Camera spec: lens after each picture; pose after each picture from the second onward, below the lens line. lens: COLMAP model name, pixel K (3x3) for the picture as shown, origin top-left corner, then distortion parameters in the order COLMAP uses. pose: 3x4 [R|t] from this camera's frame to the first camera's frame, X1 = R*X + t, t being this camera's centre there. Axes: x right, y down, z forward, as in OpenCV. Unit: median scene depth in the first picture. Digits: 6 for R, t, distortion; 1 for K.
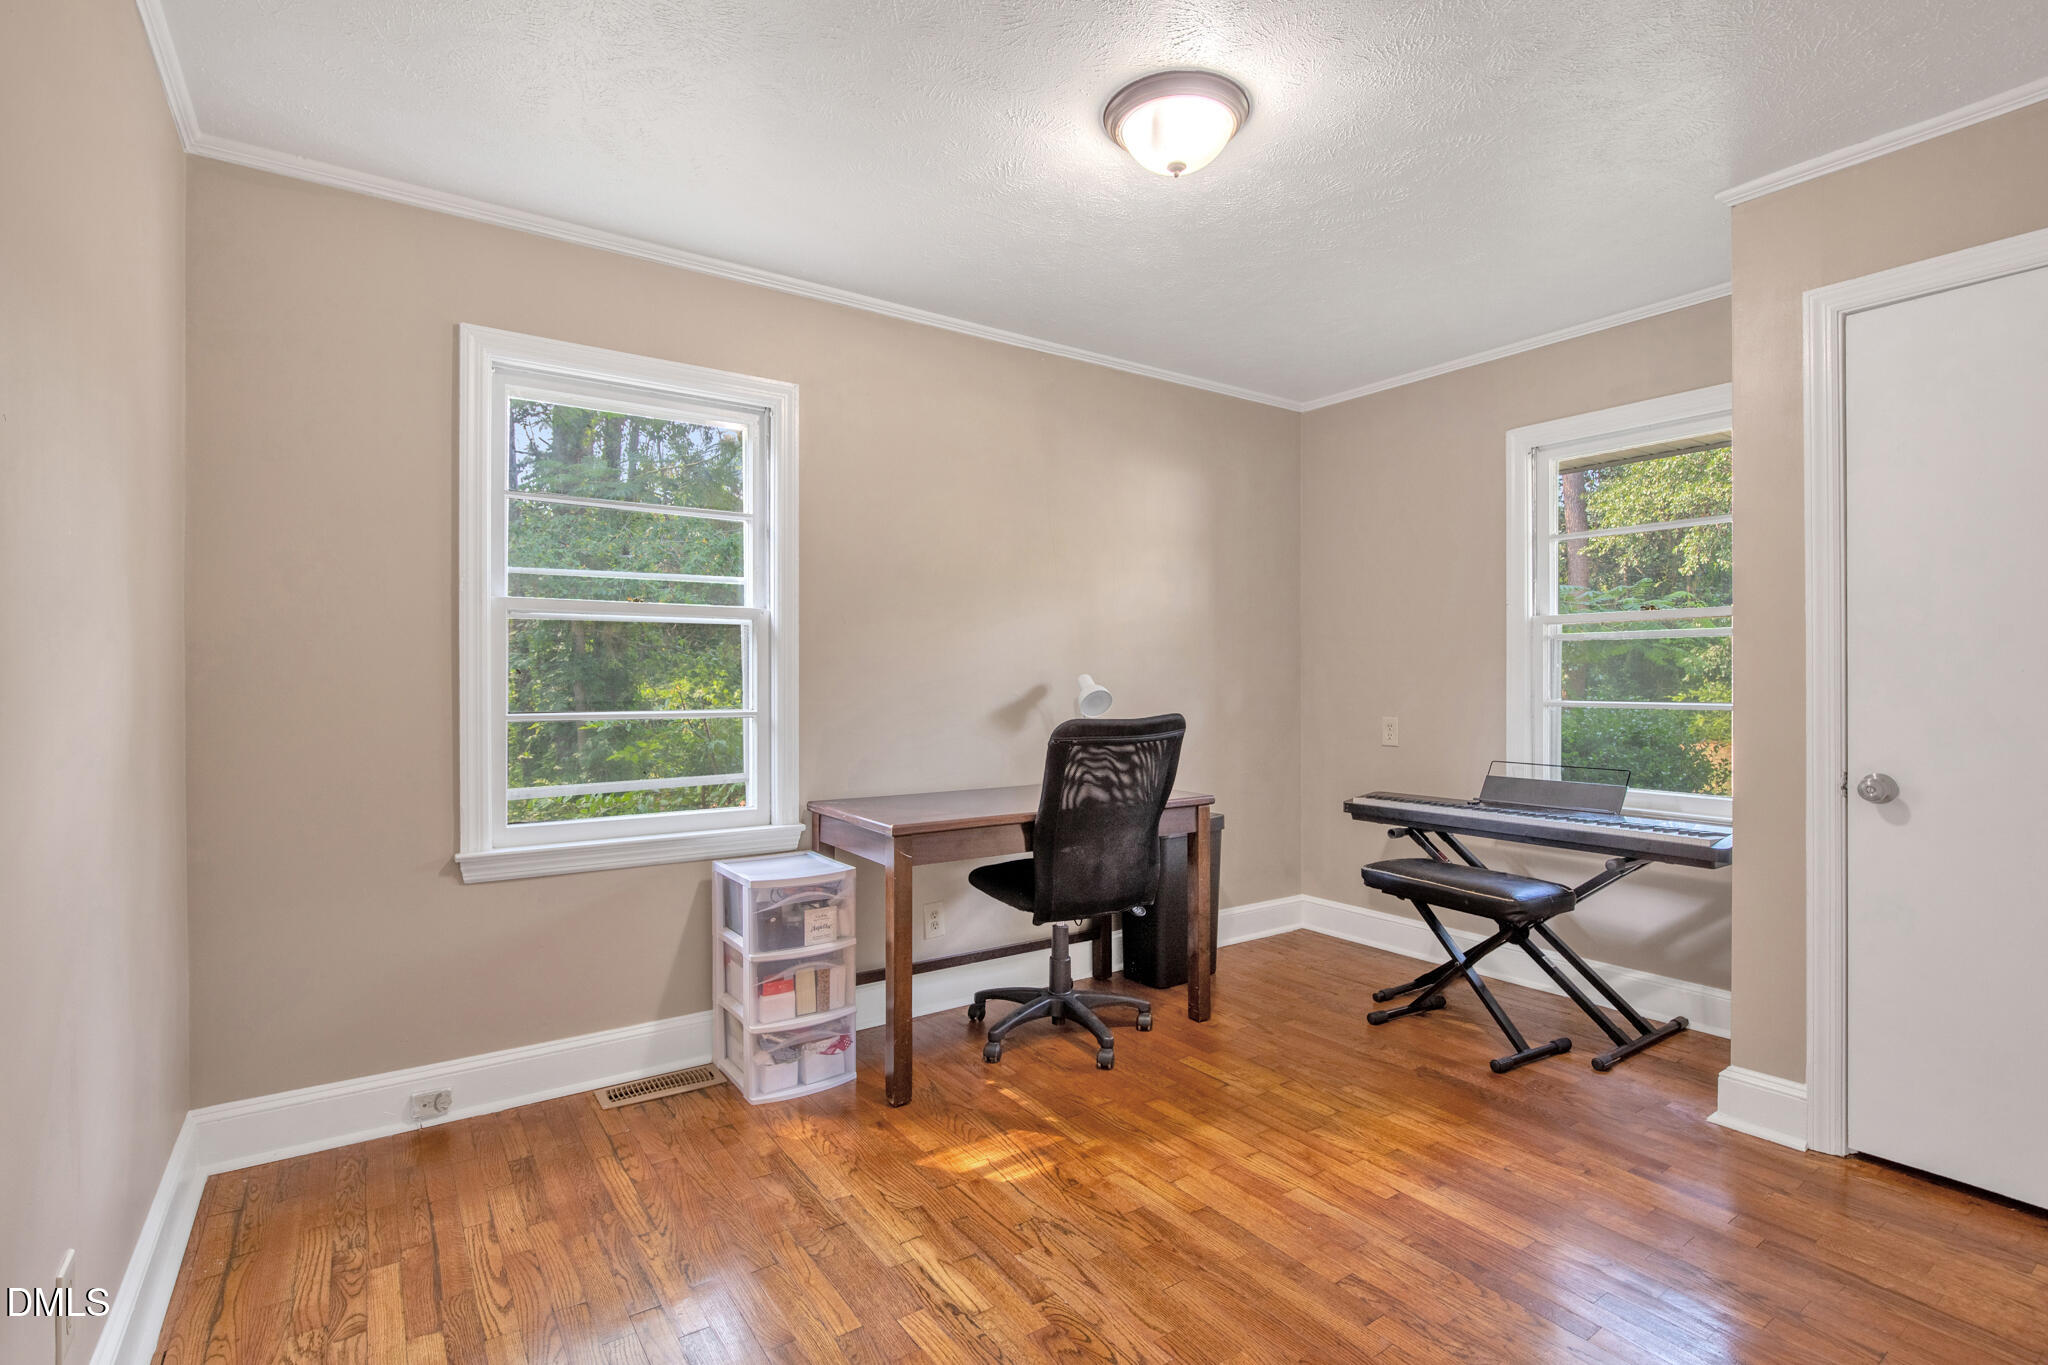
lens RADIAL K [[951.9, 0, 1026.9], [0, 951.9, 680.8], [0, 0, 1]] dist [-0.014810, 0.001514]
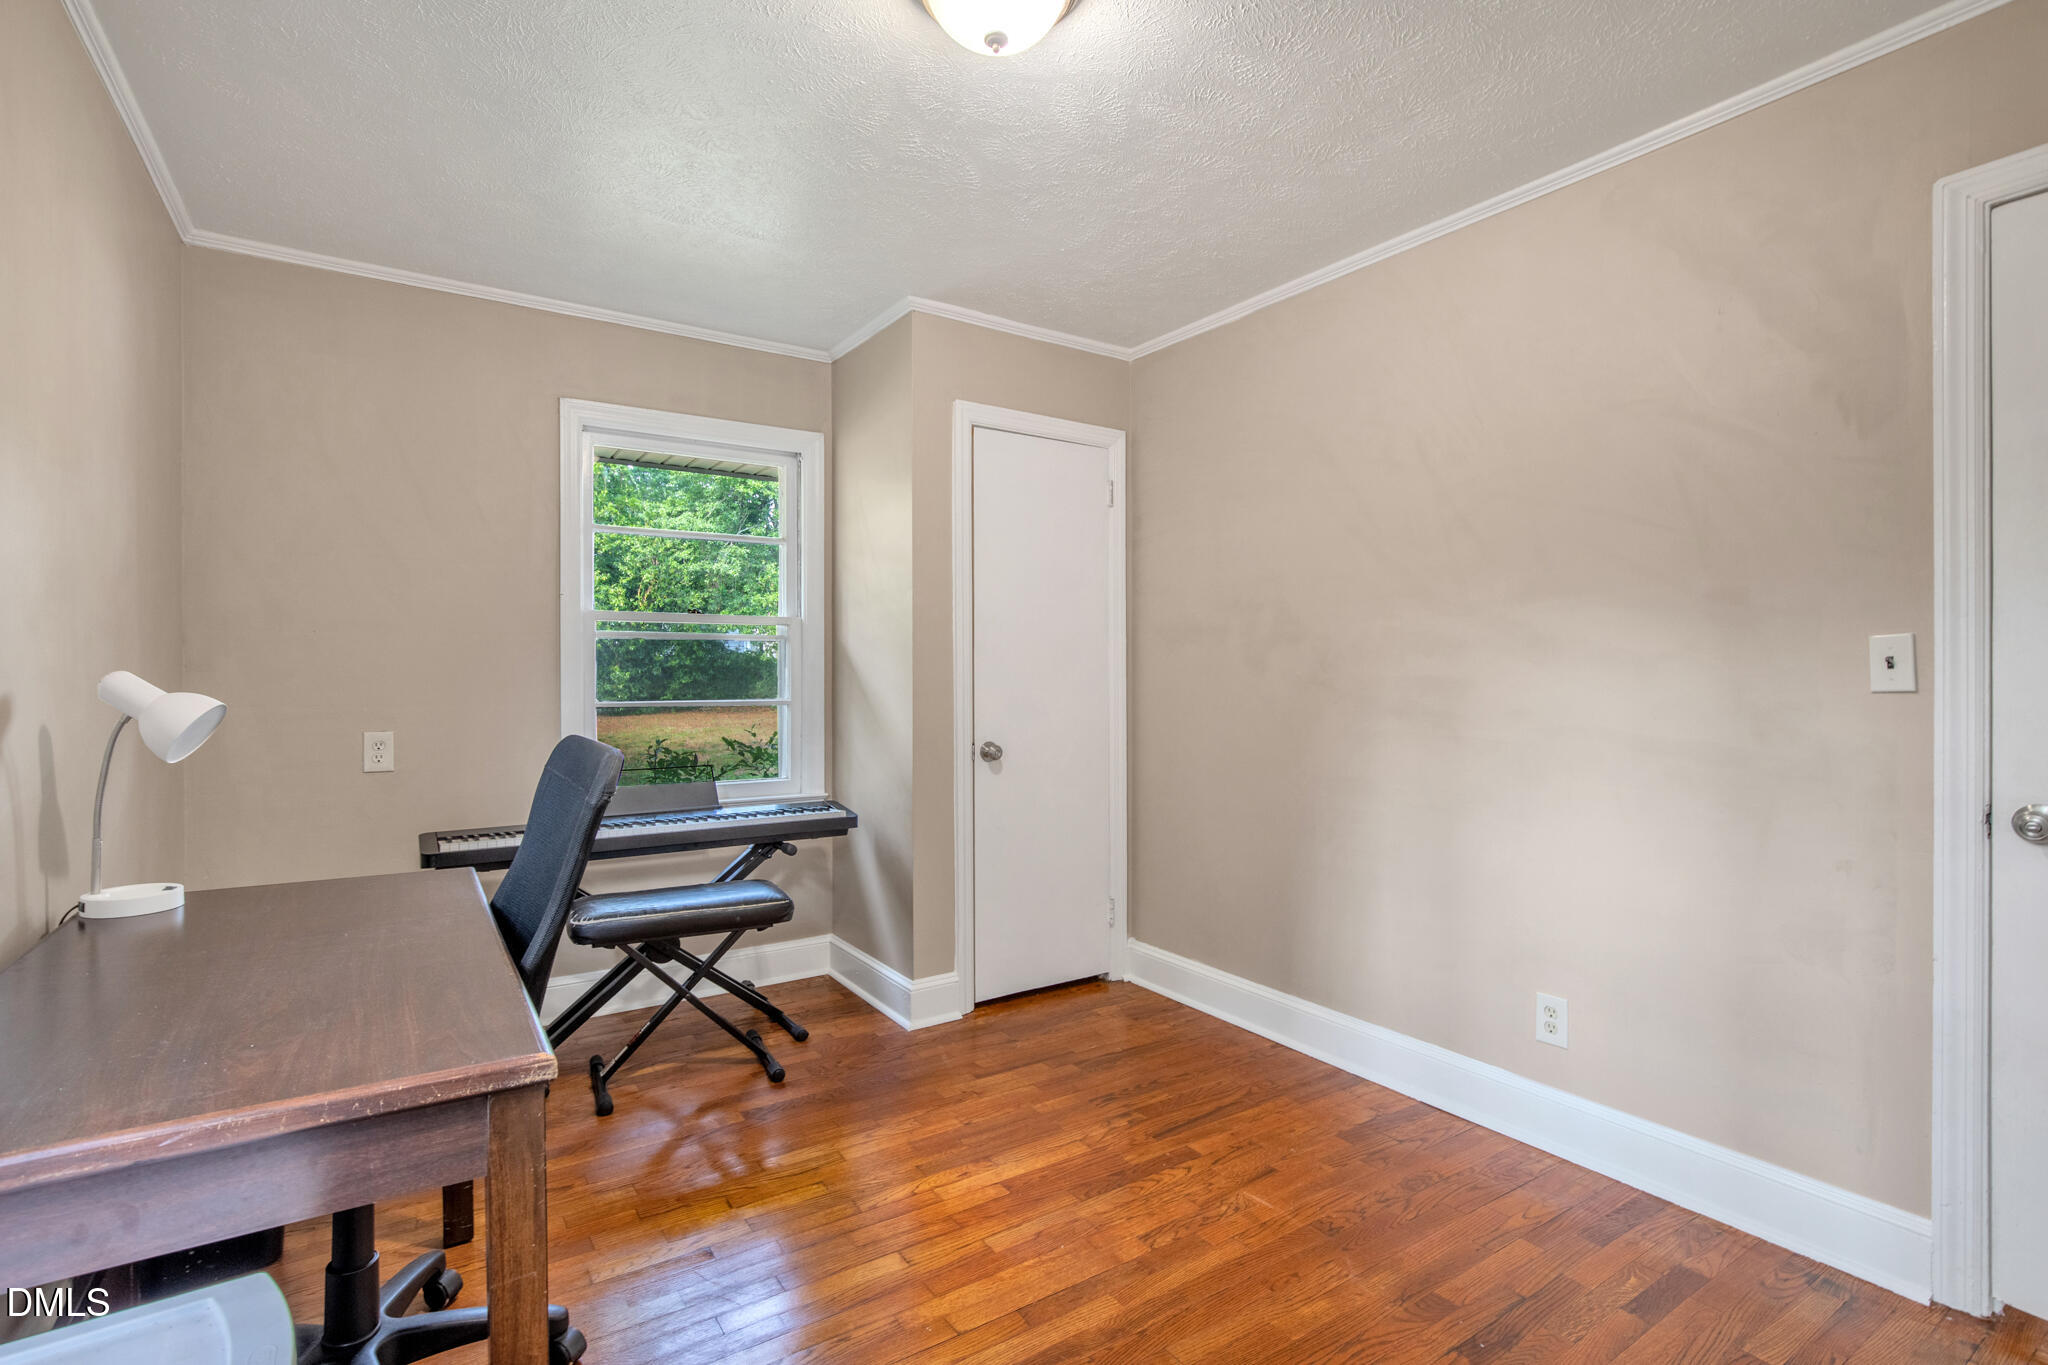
lens RADIAL K [[951.9, 0, 1026.9], [0, 951.9, 680.8], [0, 0, 1]] dist [-0.014810, 0.001514]
pose [[0.024743, -0.000560, 0.999694, -0.584217], [0.001230, 0.999999, 0.000530, 0.000595], [-0.999693, 0.001217, 0.024744, 0.885056]]
